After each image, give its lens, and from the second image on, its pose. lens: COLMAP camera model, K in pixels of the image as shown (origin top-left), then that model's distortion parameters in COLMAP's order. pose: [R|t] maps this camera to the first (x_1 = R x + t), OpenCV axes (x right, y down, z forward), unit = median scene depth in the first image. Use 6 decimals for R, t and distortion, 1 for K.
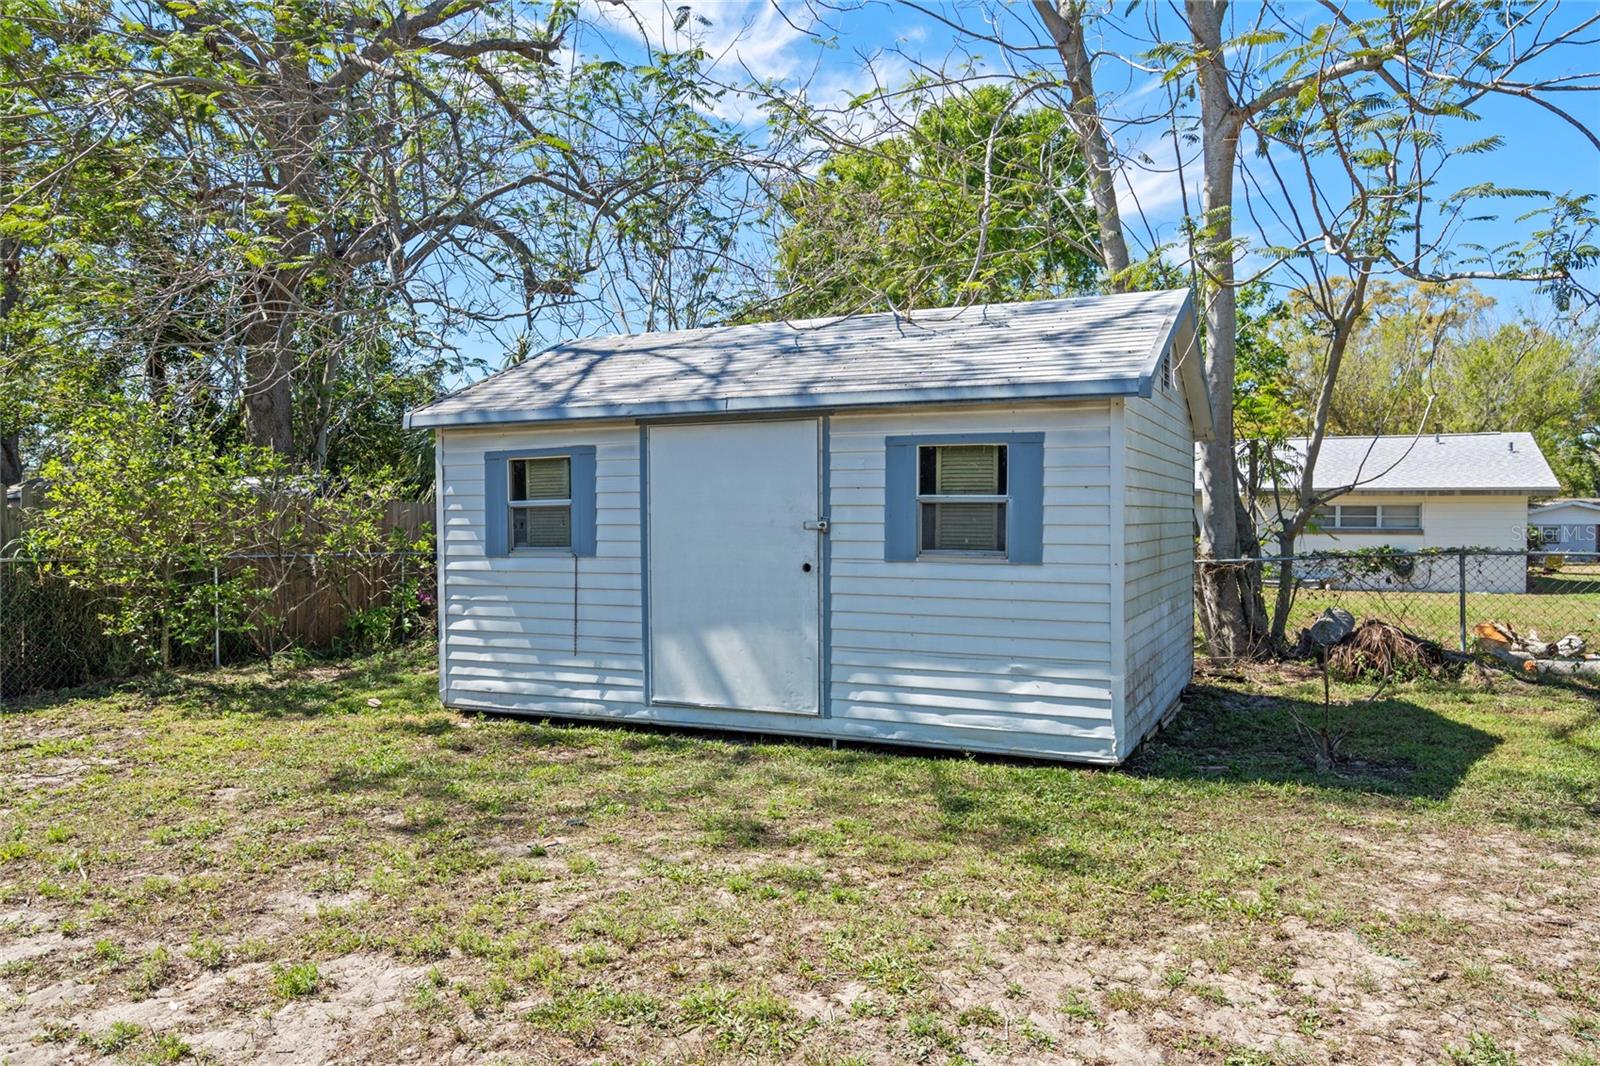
lens RADIAL K [[1217.6, 0, 795.6], [0, 1217.6, 536.7], [0, 0, 1]] dist [-0.001225, 0.000066]
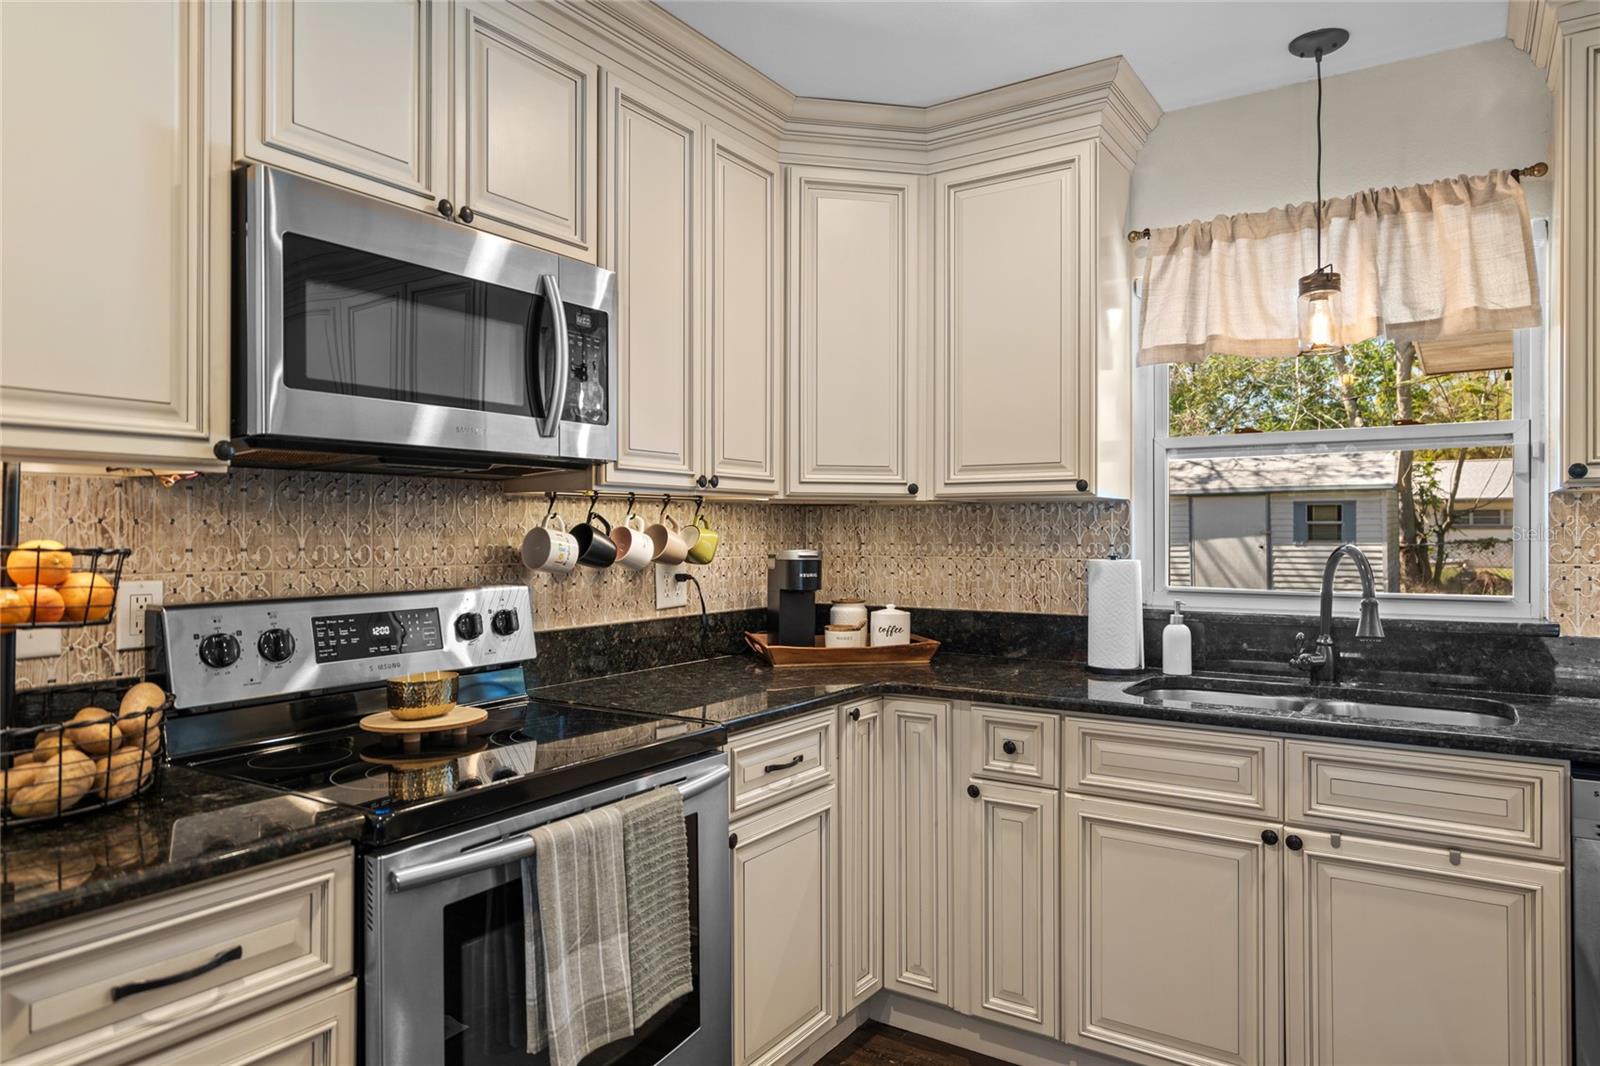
lens RADIAL K [[983.2, 0, 798.2], [0, 983.2, 537.3], [0, 0, 1]] dist [-0.001949, -0.000109]
pose [[0.982586, -0.011287, -0.185467, -0.580372], [0.011503, 0.999934, 0.000085, -0.009067], [0.185454, -0.002217, 0.982650, -1.361604]]
